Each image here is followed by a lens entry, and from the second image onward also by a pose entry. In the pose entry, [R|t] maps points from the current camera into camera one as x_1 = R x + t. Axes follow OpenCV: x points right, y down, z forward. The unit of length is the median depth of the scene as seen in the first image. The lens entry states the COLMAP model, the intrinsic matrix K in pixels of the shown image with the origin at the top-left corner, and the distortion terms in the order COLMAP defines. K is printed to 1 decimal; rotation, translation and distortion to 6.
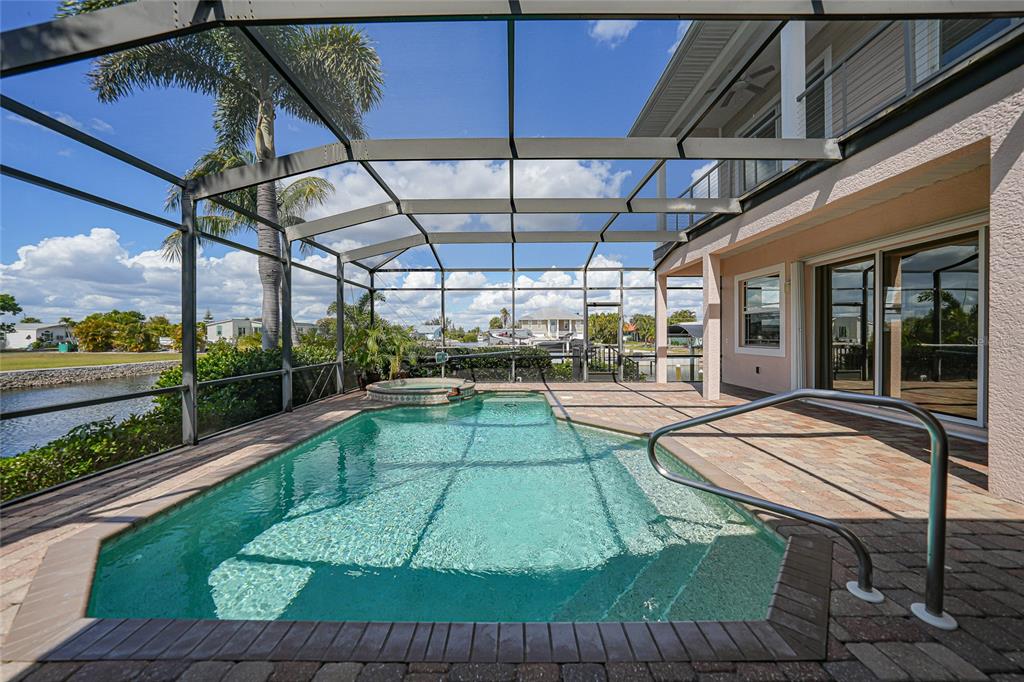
lens RADIAL K [[358.5, 0, 513.8], [0, 358.5, 338.0], [0, 0, 1]] dist [-0.022459, 0.007202]
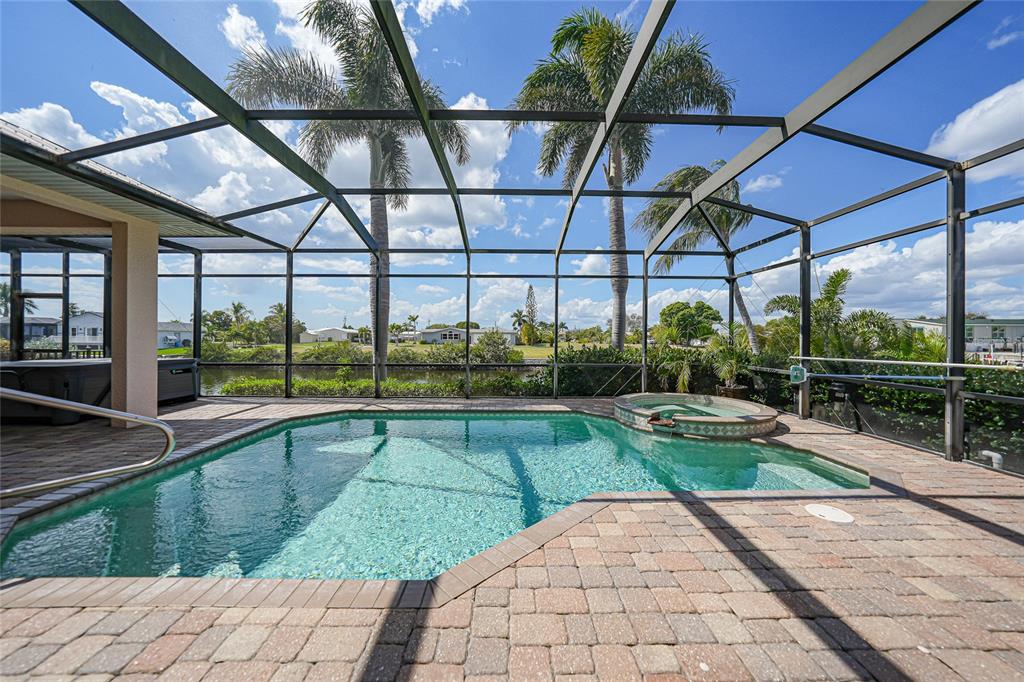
lens RADIAL K [[358.5, 0, 513.8], [0, 358.5, 338.0], [0, 0, 1]] dist [-0.022459, 0.007202]
pose [[0.011465, 0.004697, -0.999923, 0.430776], [-0.010876, 0.999930, 0.004572, -0.004032], [0.999875, 0.010823, 0.011515, 0.599951]]
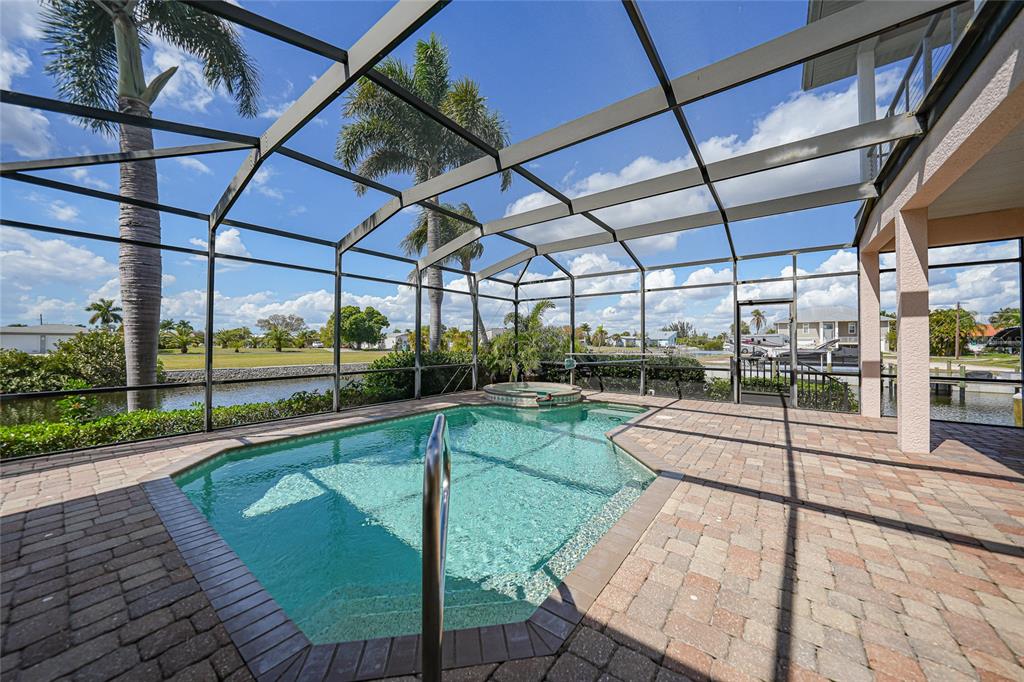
lens RADIAL K [[358.5, 0, 513.8], [0, 358.5, 338.0], [0, 0, 1]] dist [-0.022459, 0.007202]
pose [[0.798670, -0.001299, -0.601767, 0.323367], [-0.009245, 0.999853, -0.014427, -0.002956], [0.601698, 0.017086, 0.798541, 0.105795]]
